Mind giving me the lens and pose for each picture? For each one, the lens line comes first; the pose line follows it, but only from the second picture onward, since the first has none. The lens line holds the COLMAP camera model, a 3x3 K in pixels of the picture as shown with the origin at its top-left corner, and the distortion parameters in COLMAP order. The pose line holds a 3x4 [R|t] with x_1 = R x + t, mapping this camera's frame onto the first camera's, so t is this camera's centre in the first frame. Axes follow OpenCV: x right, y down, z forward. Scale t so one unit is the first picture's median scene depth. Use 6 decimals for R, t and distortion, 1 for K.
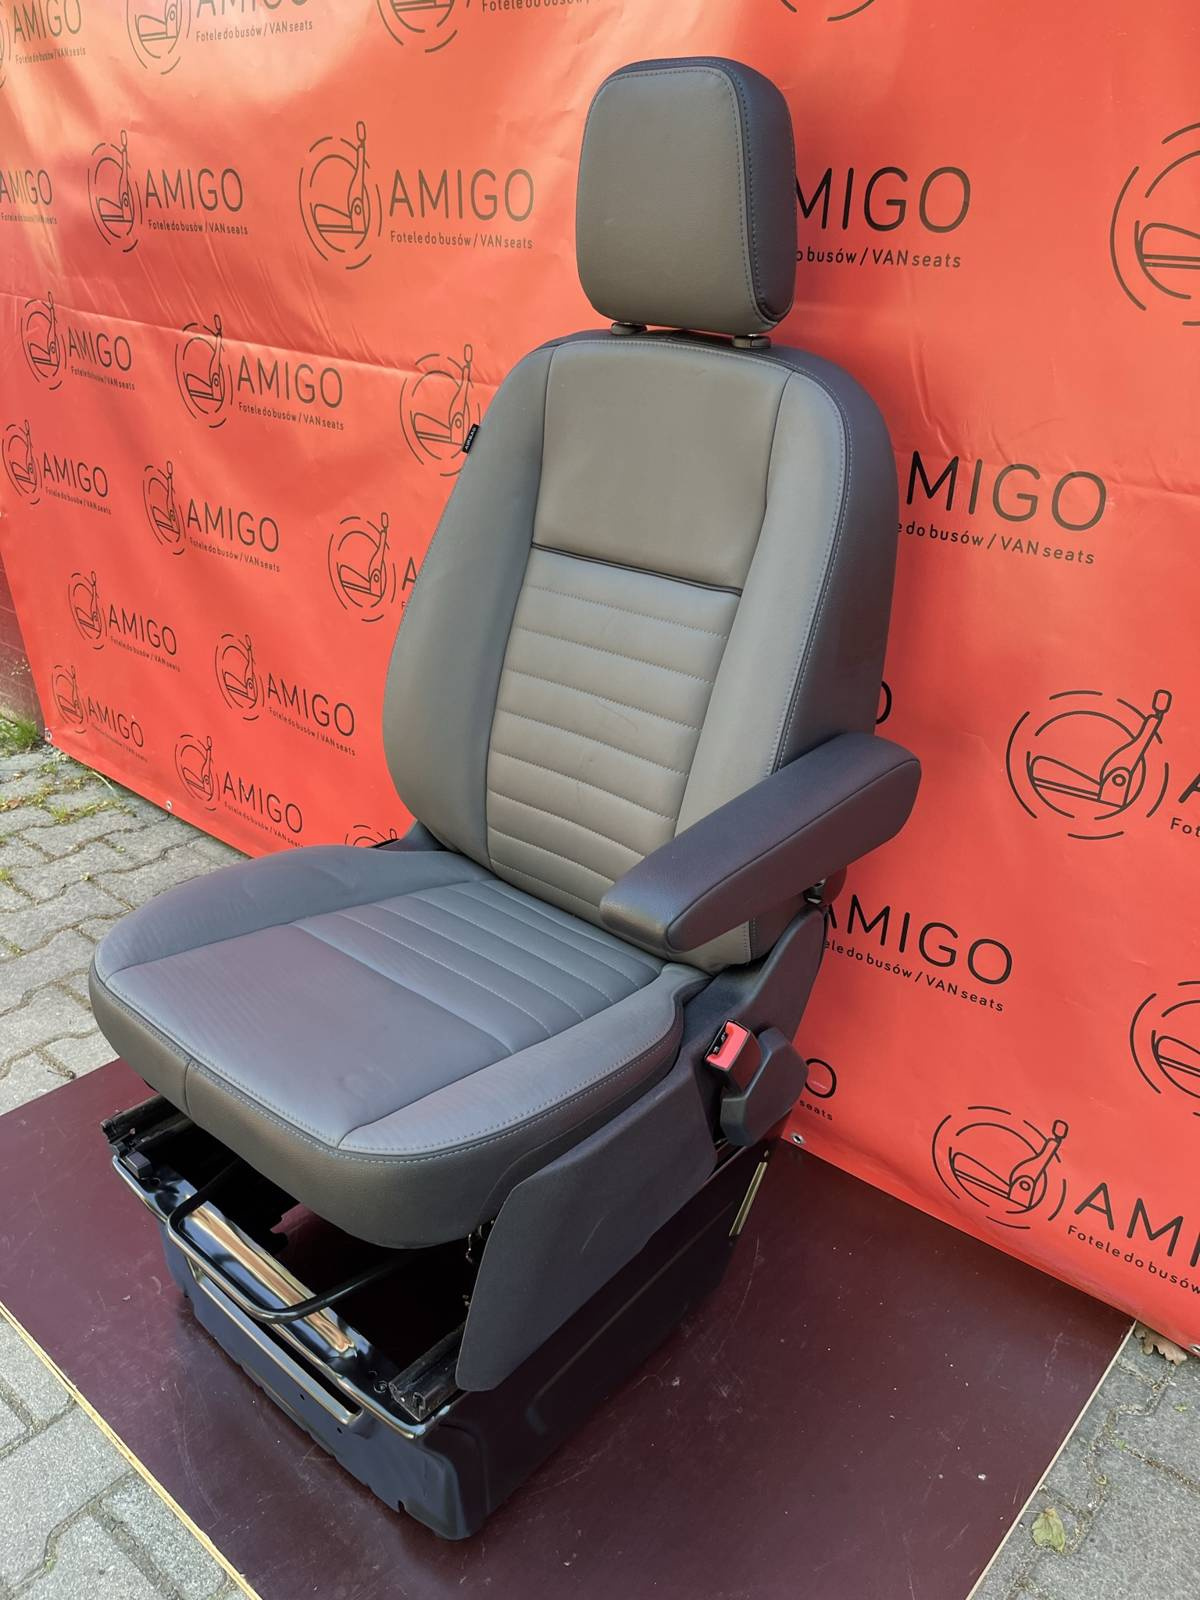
lens RADIAL K [[1235.9, 0, 600.0], [0, 1235.9, 800.0], [0, 0, 1]] dist [0.037690, -0.055743]
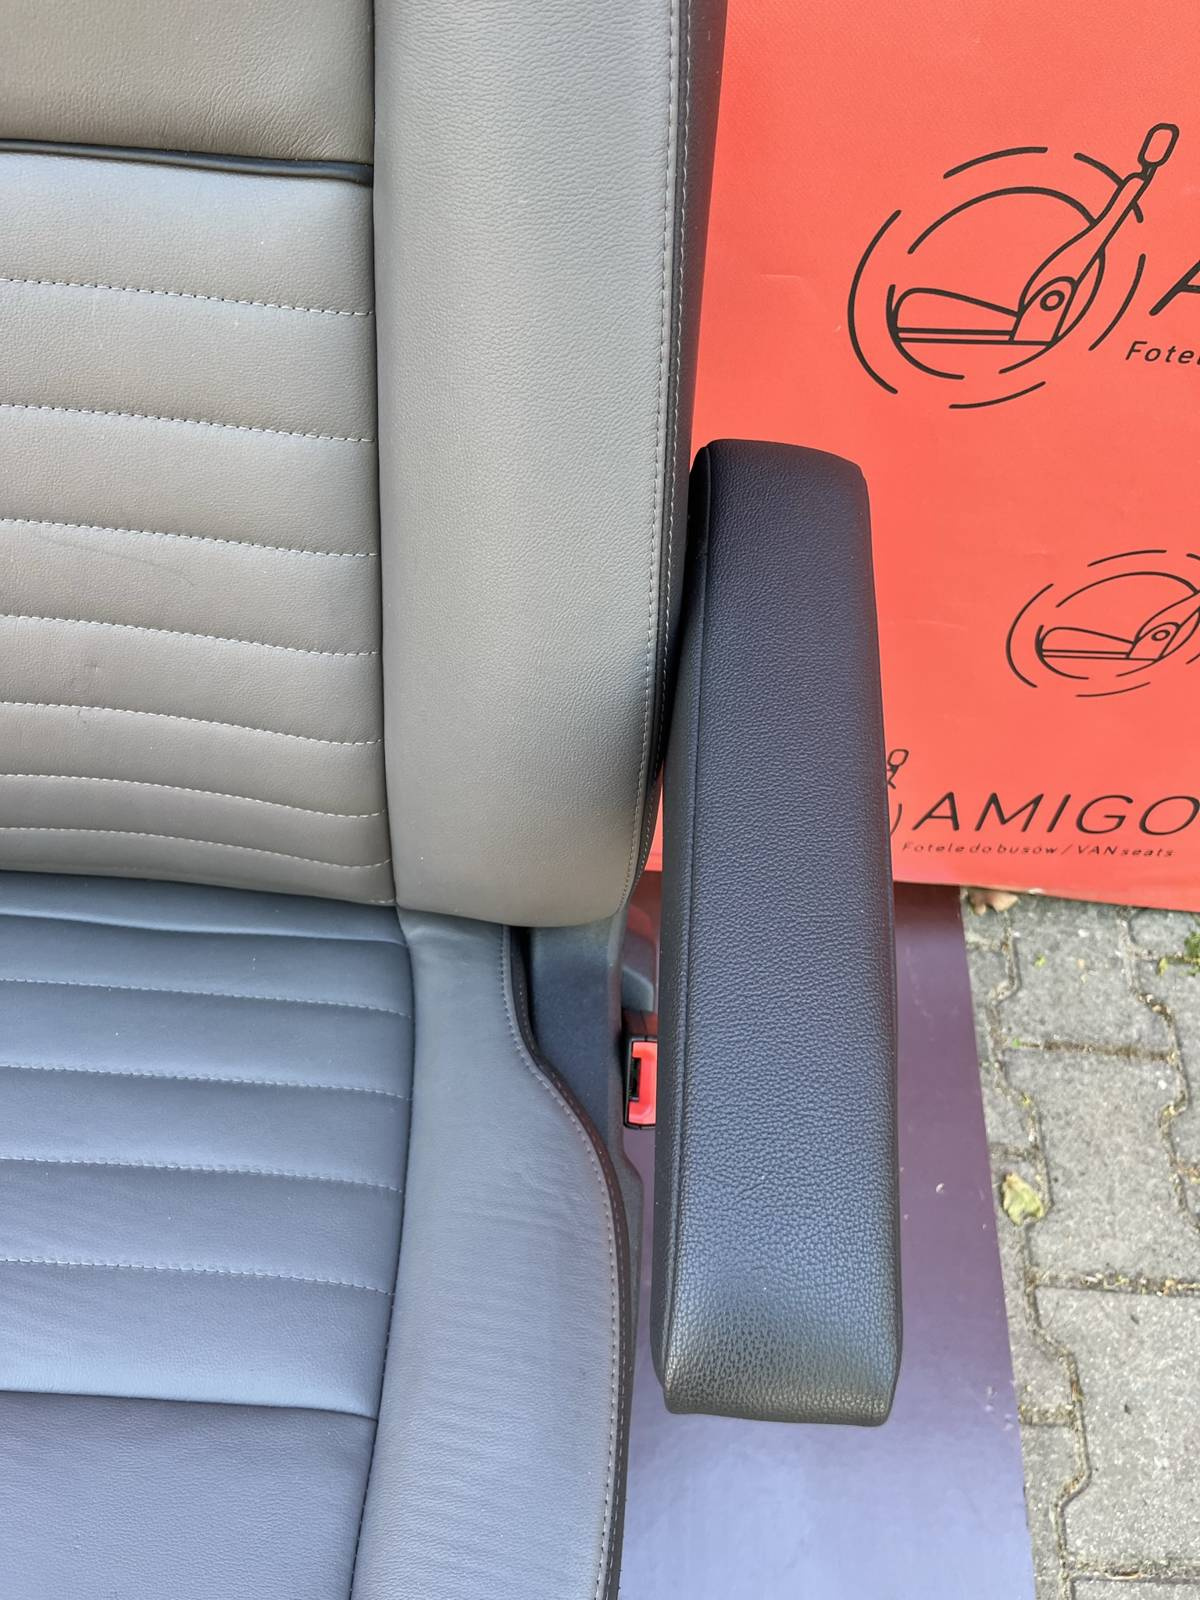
lens RADIAL K [[1209.8, 0, 588.8], [0, 1209.8, 827.6], [0, 0, 1]] dist [0.036258, -0.045402]
pose [[0.796466, -0.505114, 0.332418, -0.041564], [0.226399, 0.758854, 0.610643, -0.214835], [-0.560700, -0.411097, 0.718759, 0.633997]]
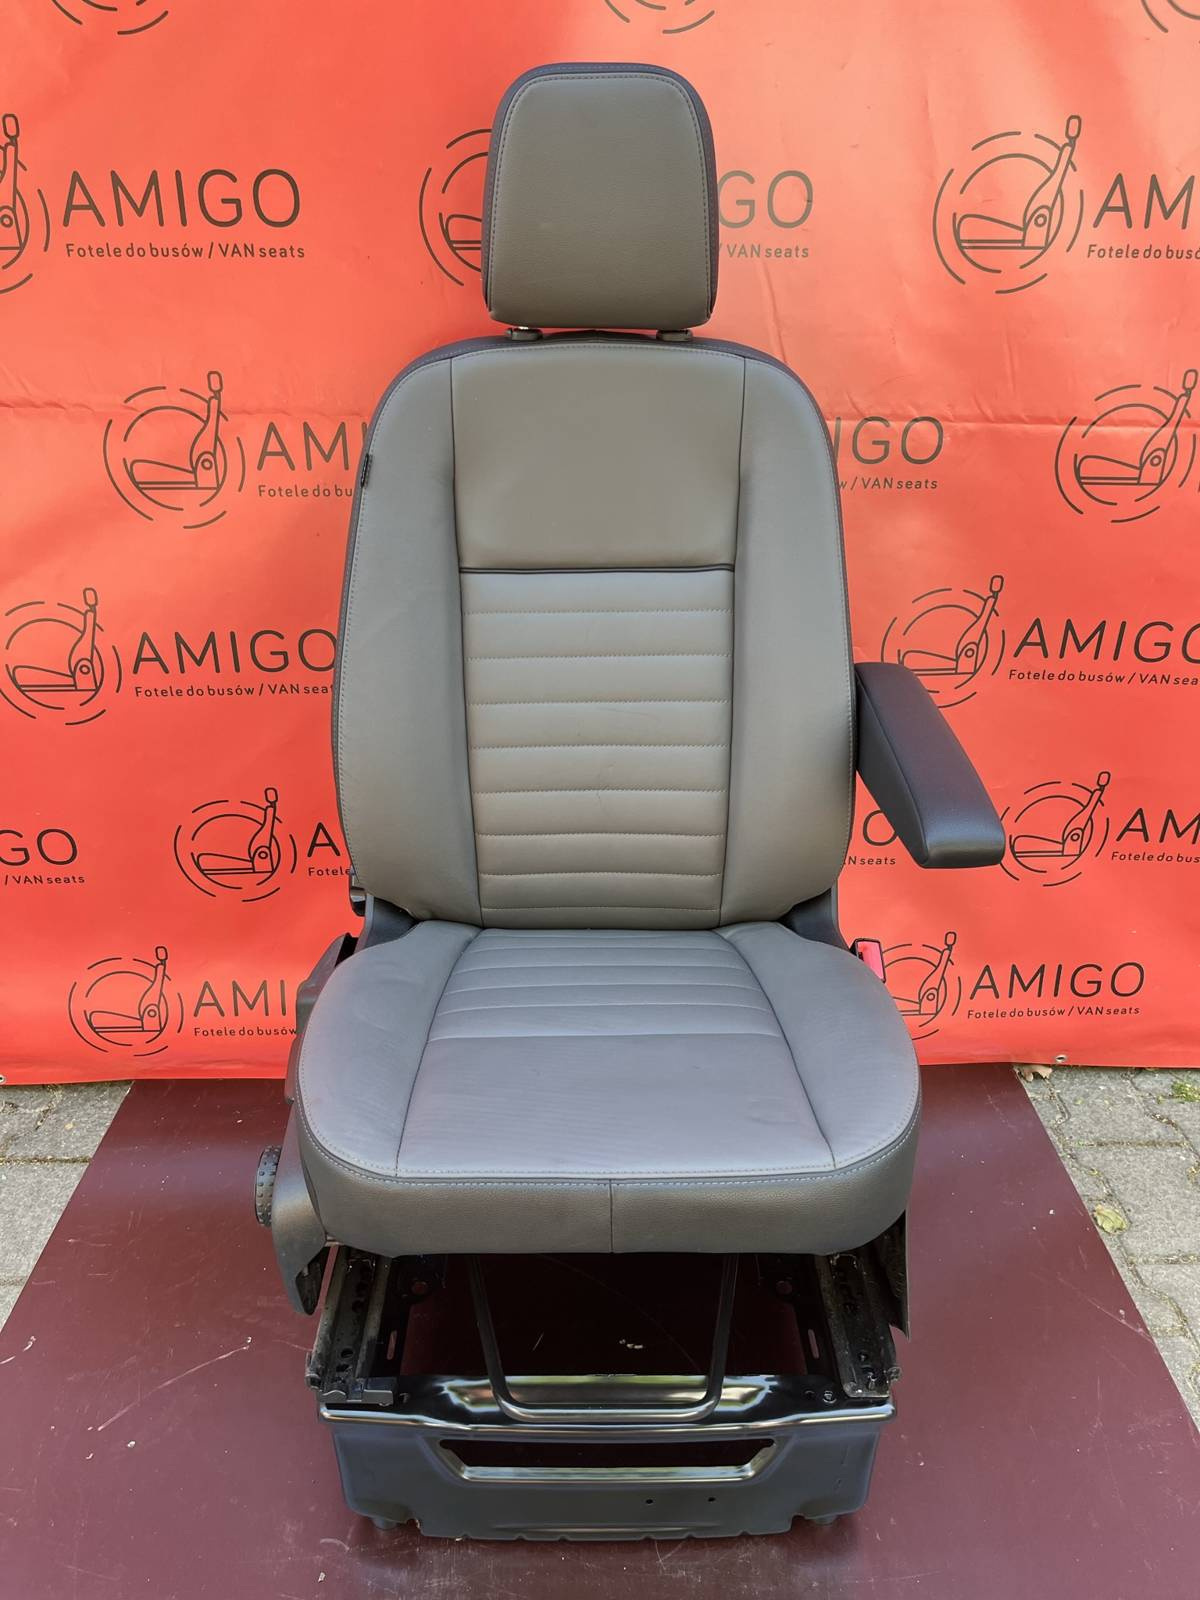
lens RADIAL K [[1256.5, 0, 601.6], [0, 1256.5, 788.6], [0, 0, 1]] dist [0.049641, -0.098859]
pose [[0.739675, -0.297897, 0.603439, -0.671267], [0.299131, 0.948776, 0.101713, -0.126970], [-0.602828, 0.105273, 0.790896, 0.220581]]
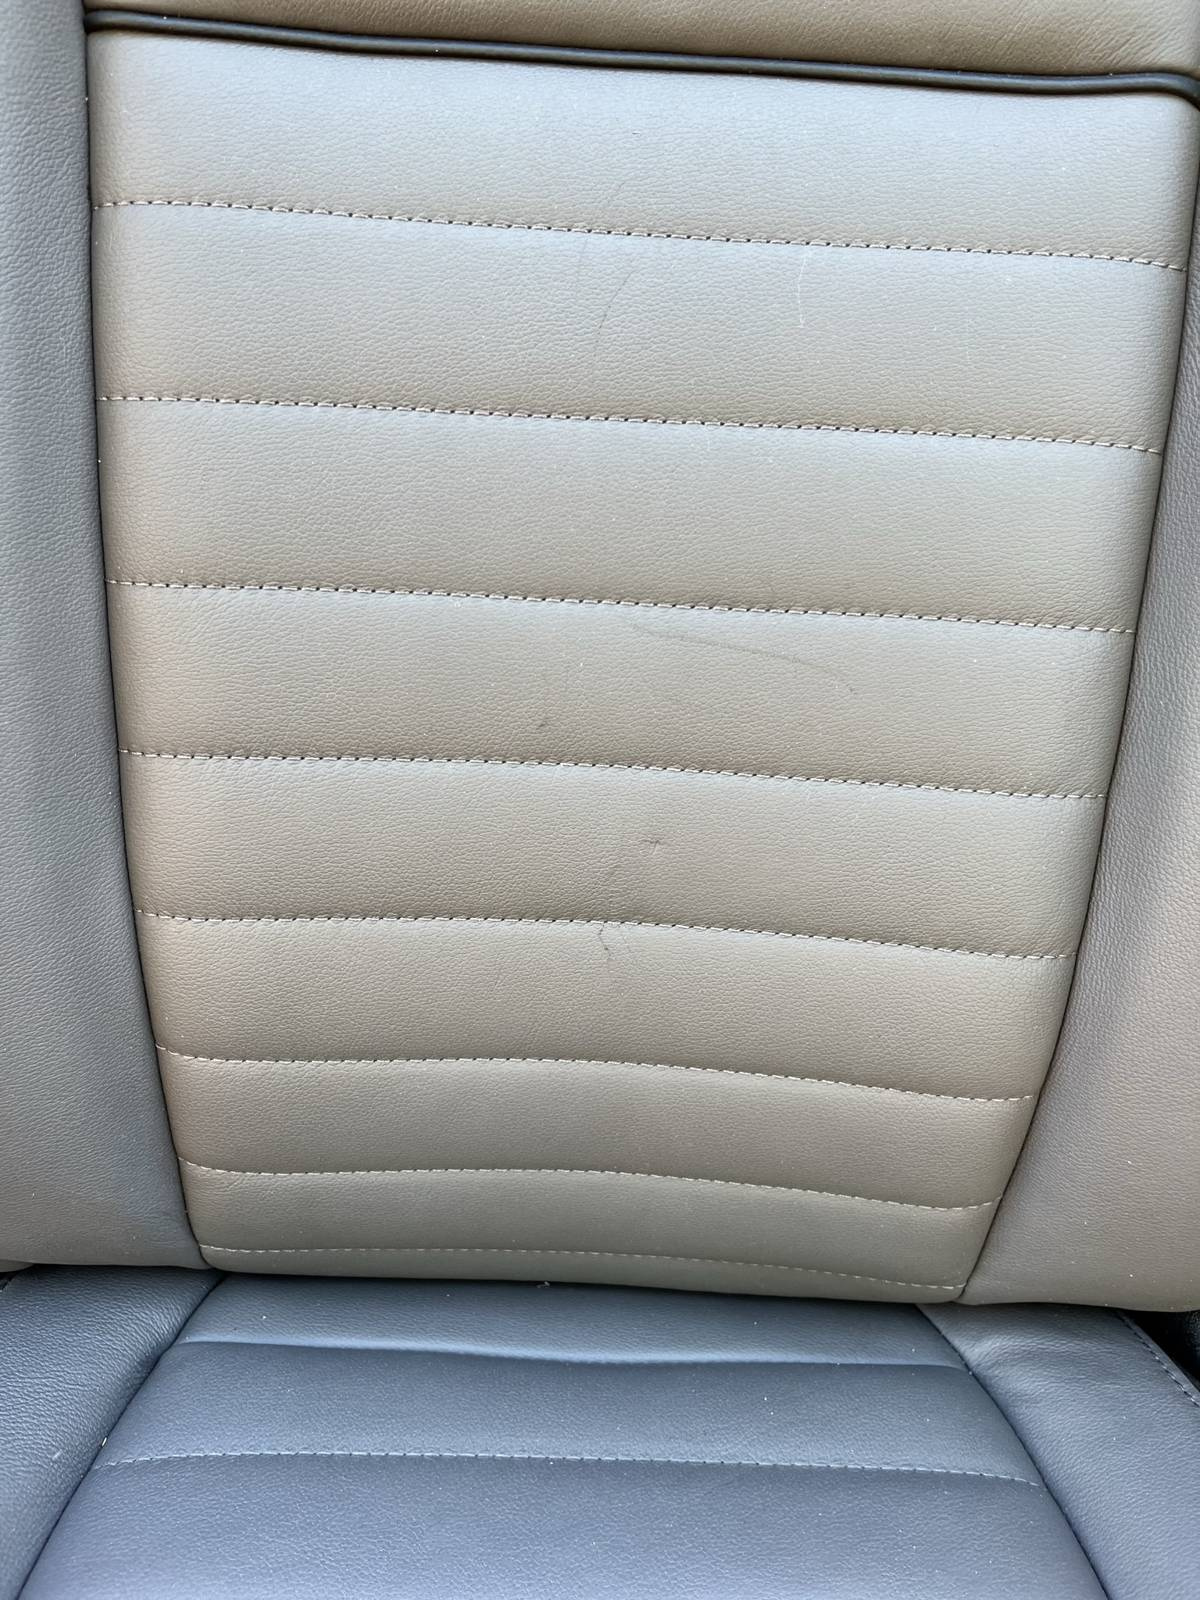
lens RADIAL K [[1235.9, 0, 600.0], [0, 1235.9, 800.0], [0, 0, 1]] dist [0.037690, -0.055743]
pose [[0.751931, -0.336782, 0.566726, -0.175208], [0.242969, 0.940722, 0.236661, -0.113543], [-0.612835, -0.040256, 0.789185, 0.851852]]
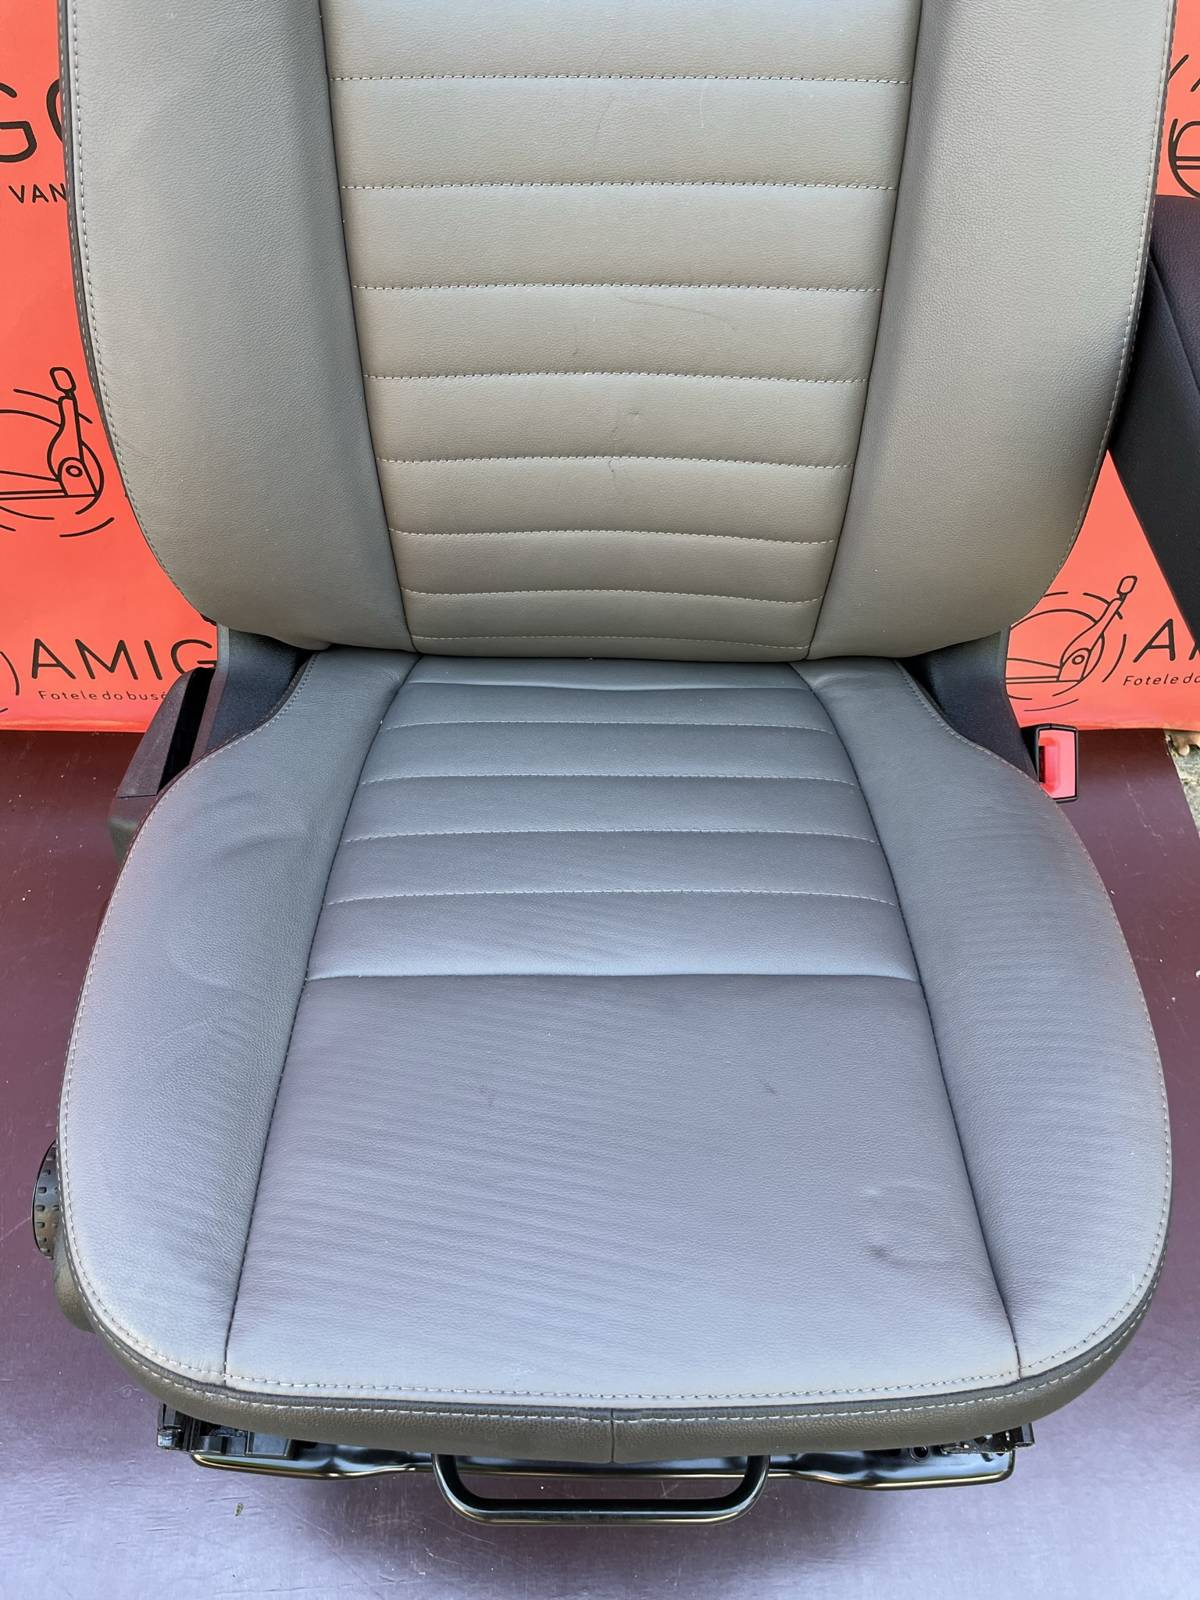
lens RADIAL K [[1235.9, 0, 600.0], [0, 1235.9, 800.0], [0, 0, 1]] dist [0.037690, -0.055743]
pose [[0.754900, -0.534164, 0.380520, -0.327793], [0.283974, 0.789217, 0.544514, -0.206820], [-0.591173, -0.302996, 0.747468, 0.603304]]
